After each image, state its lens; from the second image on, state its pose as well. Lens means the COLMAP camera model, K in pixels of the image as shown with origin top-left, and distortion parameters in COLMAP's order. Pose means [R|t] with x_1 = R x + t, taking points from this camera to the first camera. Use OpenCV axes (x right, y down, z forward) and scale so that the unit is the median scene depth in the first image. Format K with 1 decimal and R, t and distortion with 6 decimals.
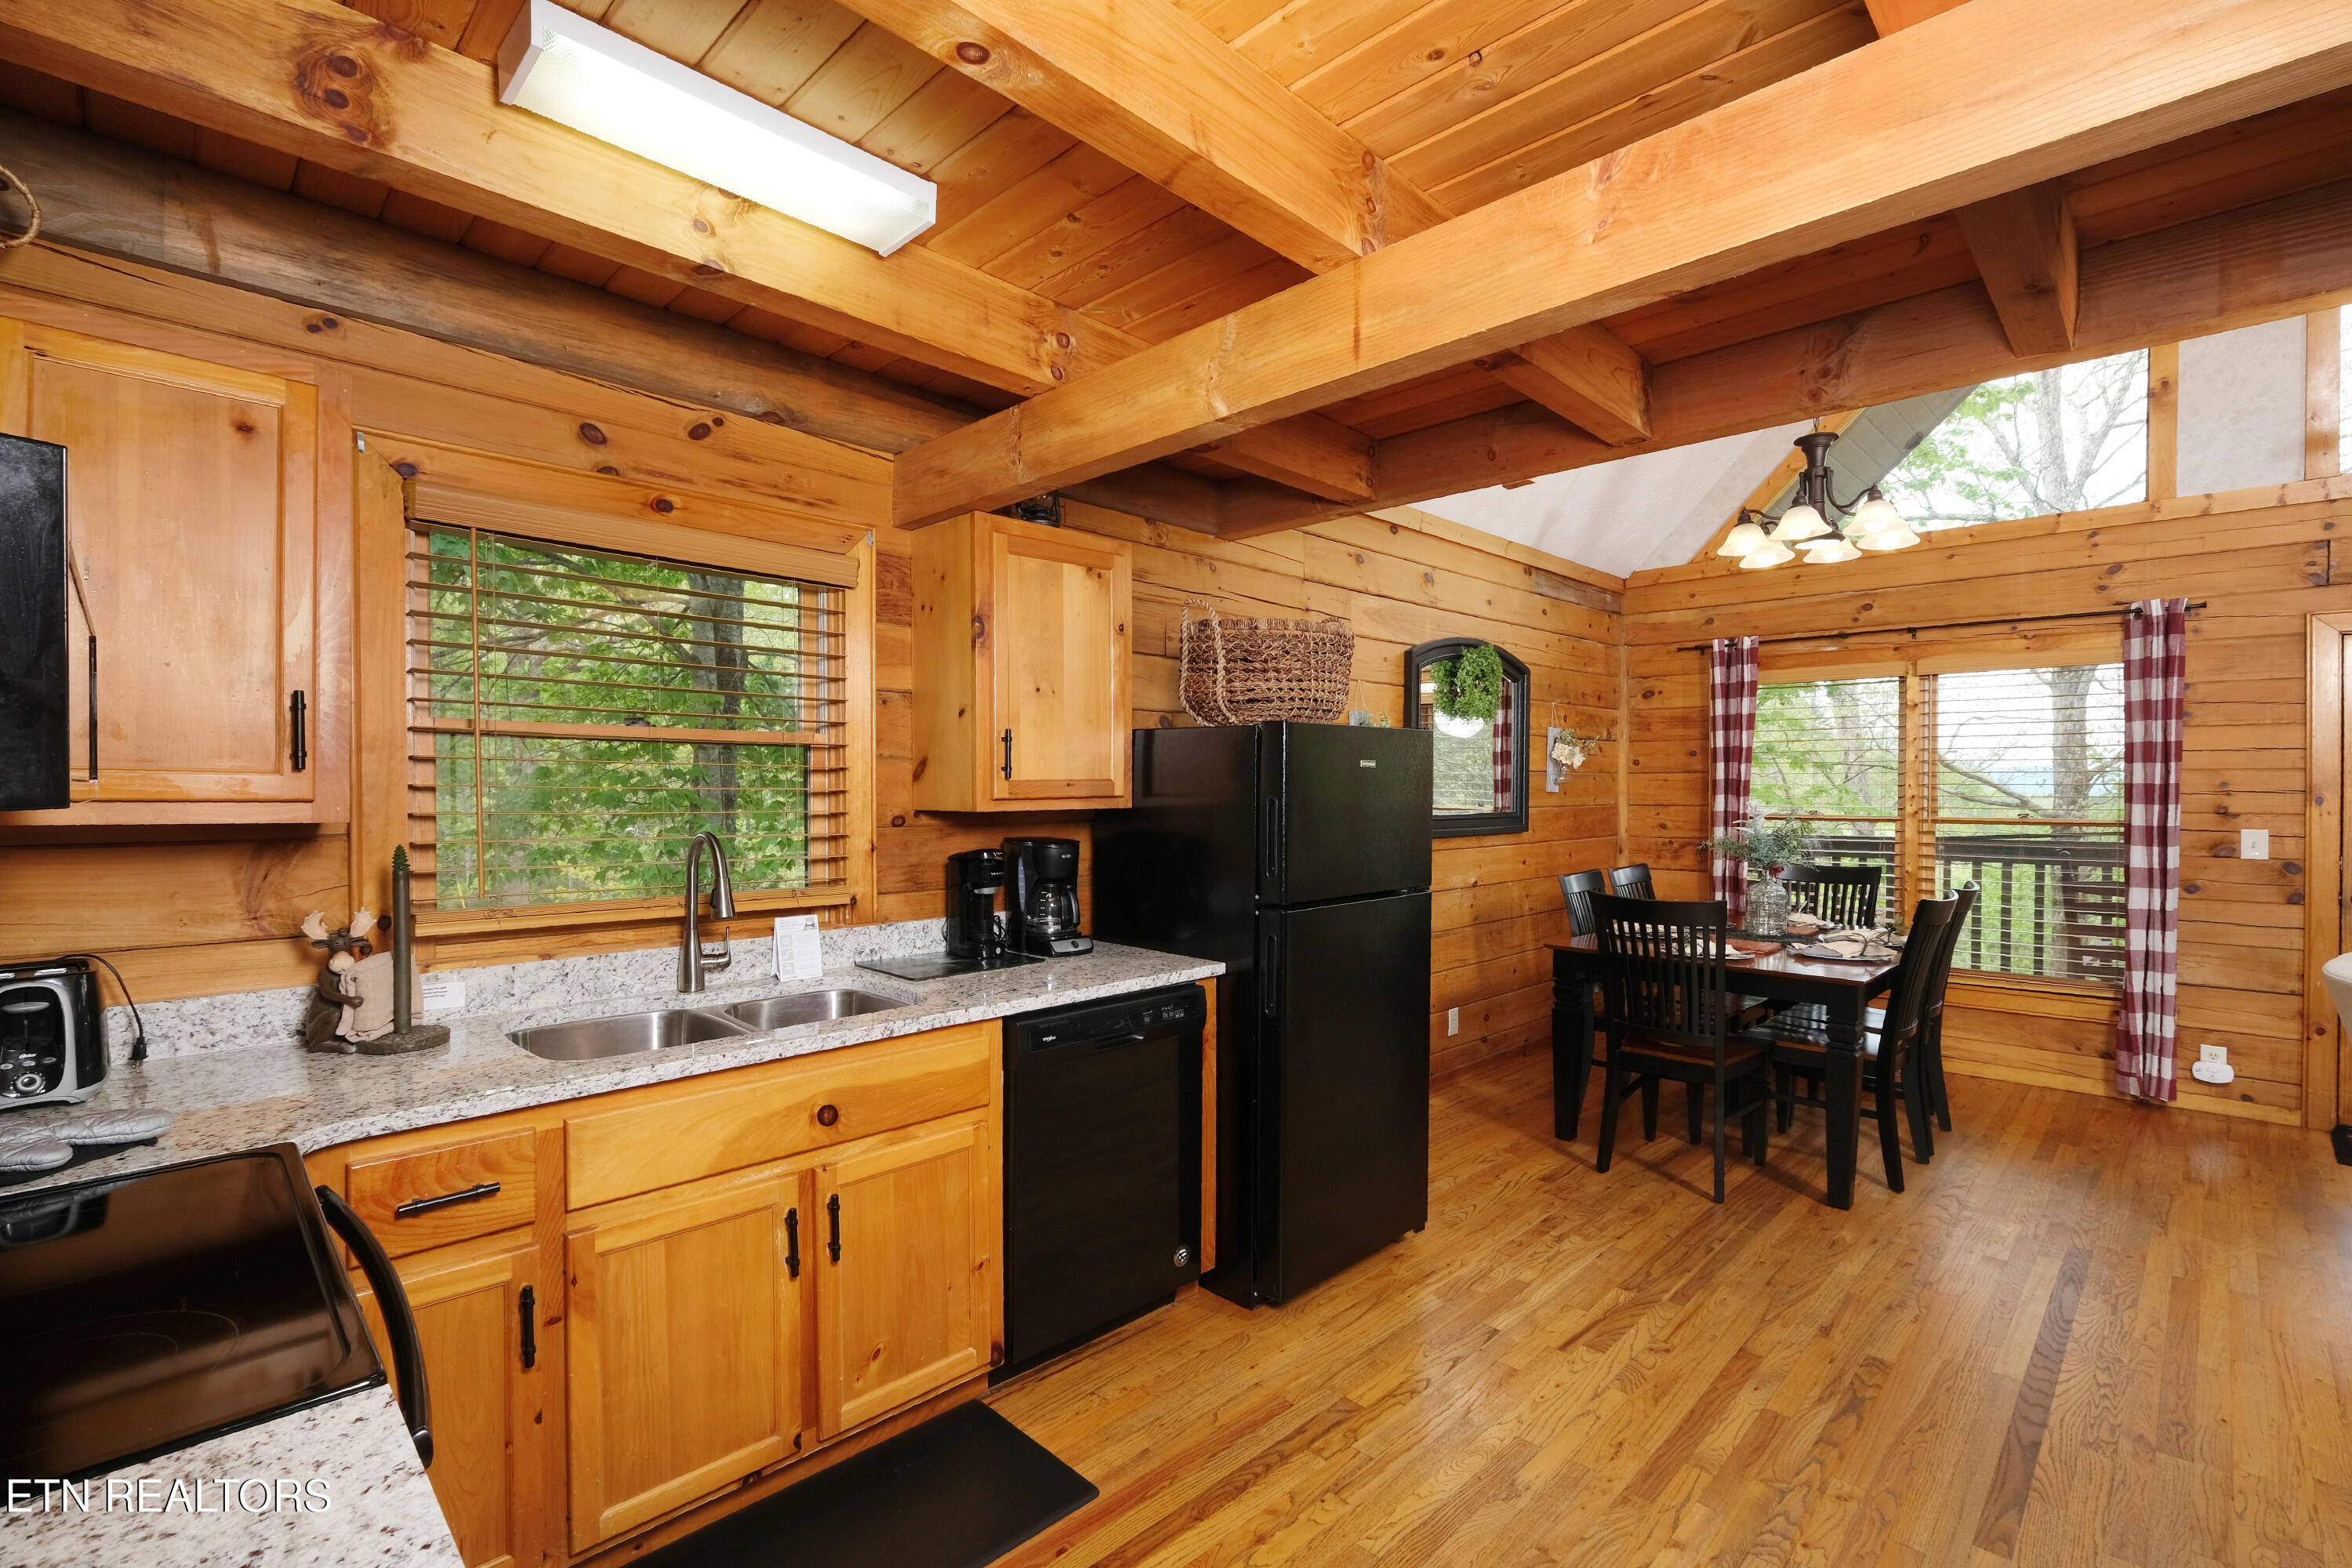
lens RADIAL K [[1041.9, 0, 1162.5], [0, 1041.9, 797.4], [0, 0, 1]] dist [-0.008068, 0.001132]
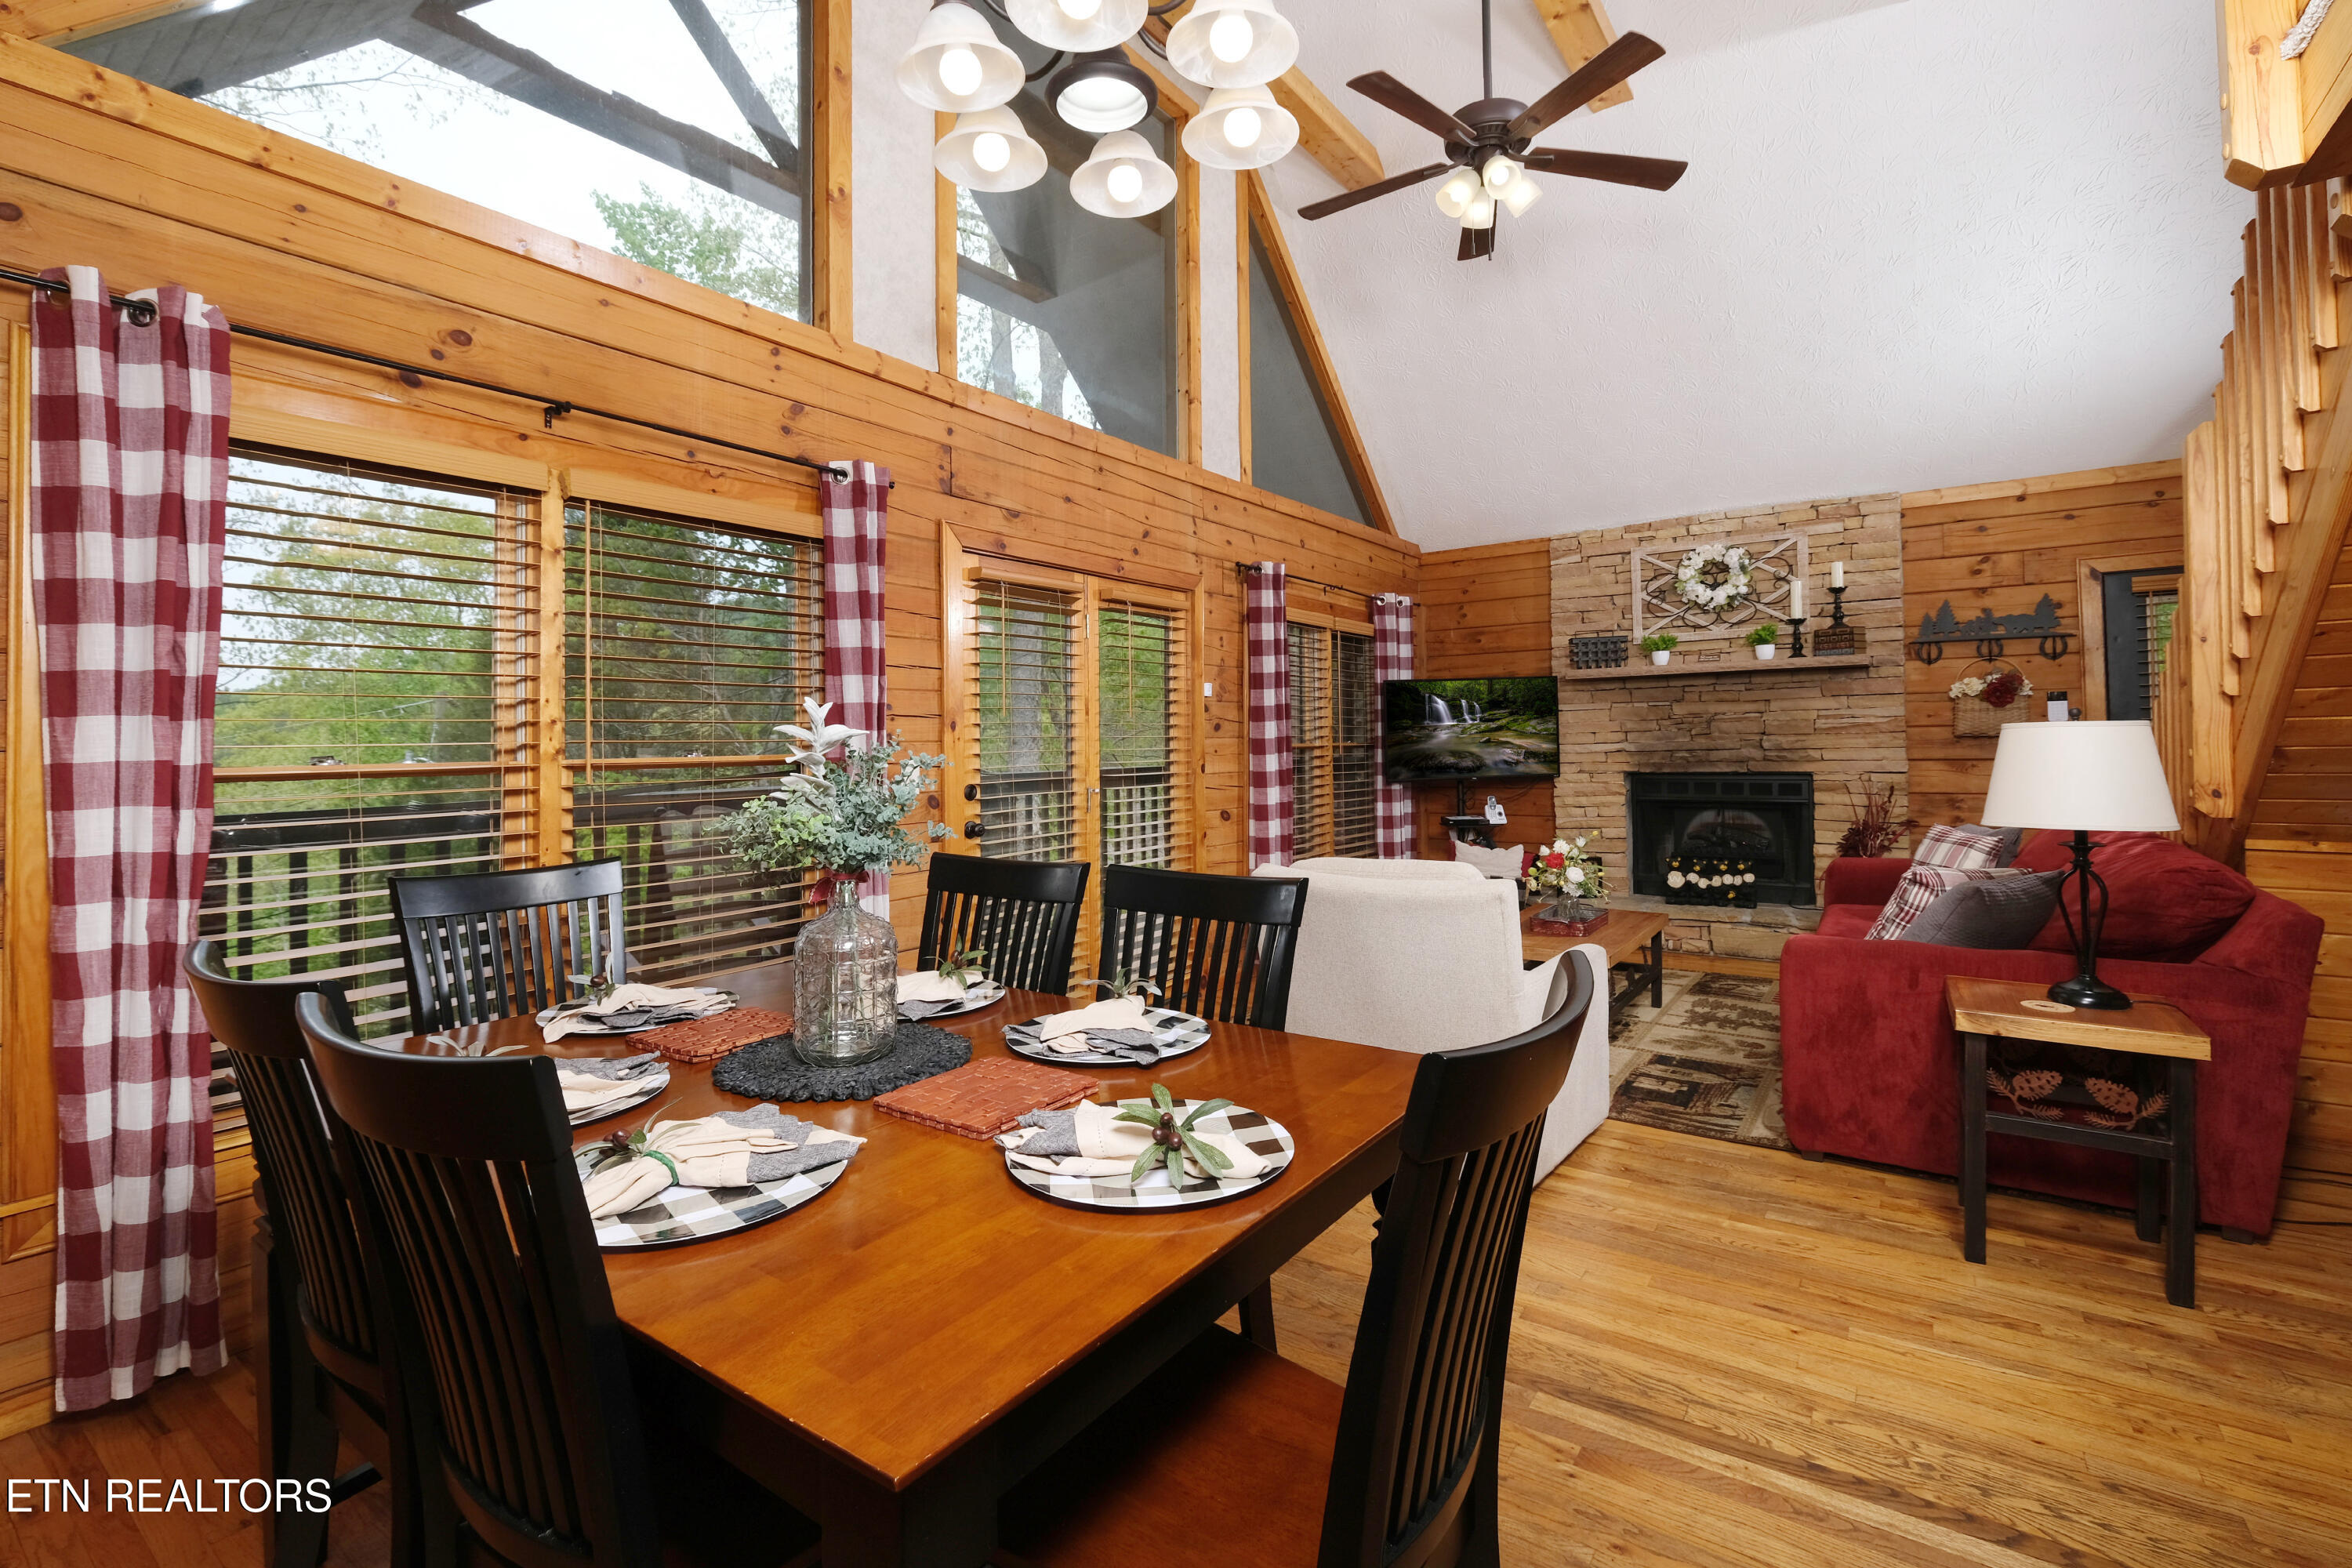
lens RADIAL K [[1041.9, 0, 1171.9], [0, 1041.9, 732.1], [0, 0, 1]] dist [-0.008068, 0.001132]
pose [[-0.152725, 0.008892, 0.988229, 0.169500], [0.025678, 0.999658, -0.005027, 0.017784], [-0.987935, 0.024608, -0.152901, 0.908314]]
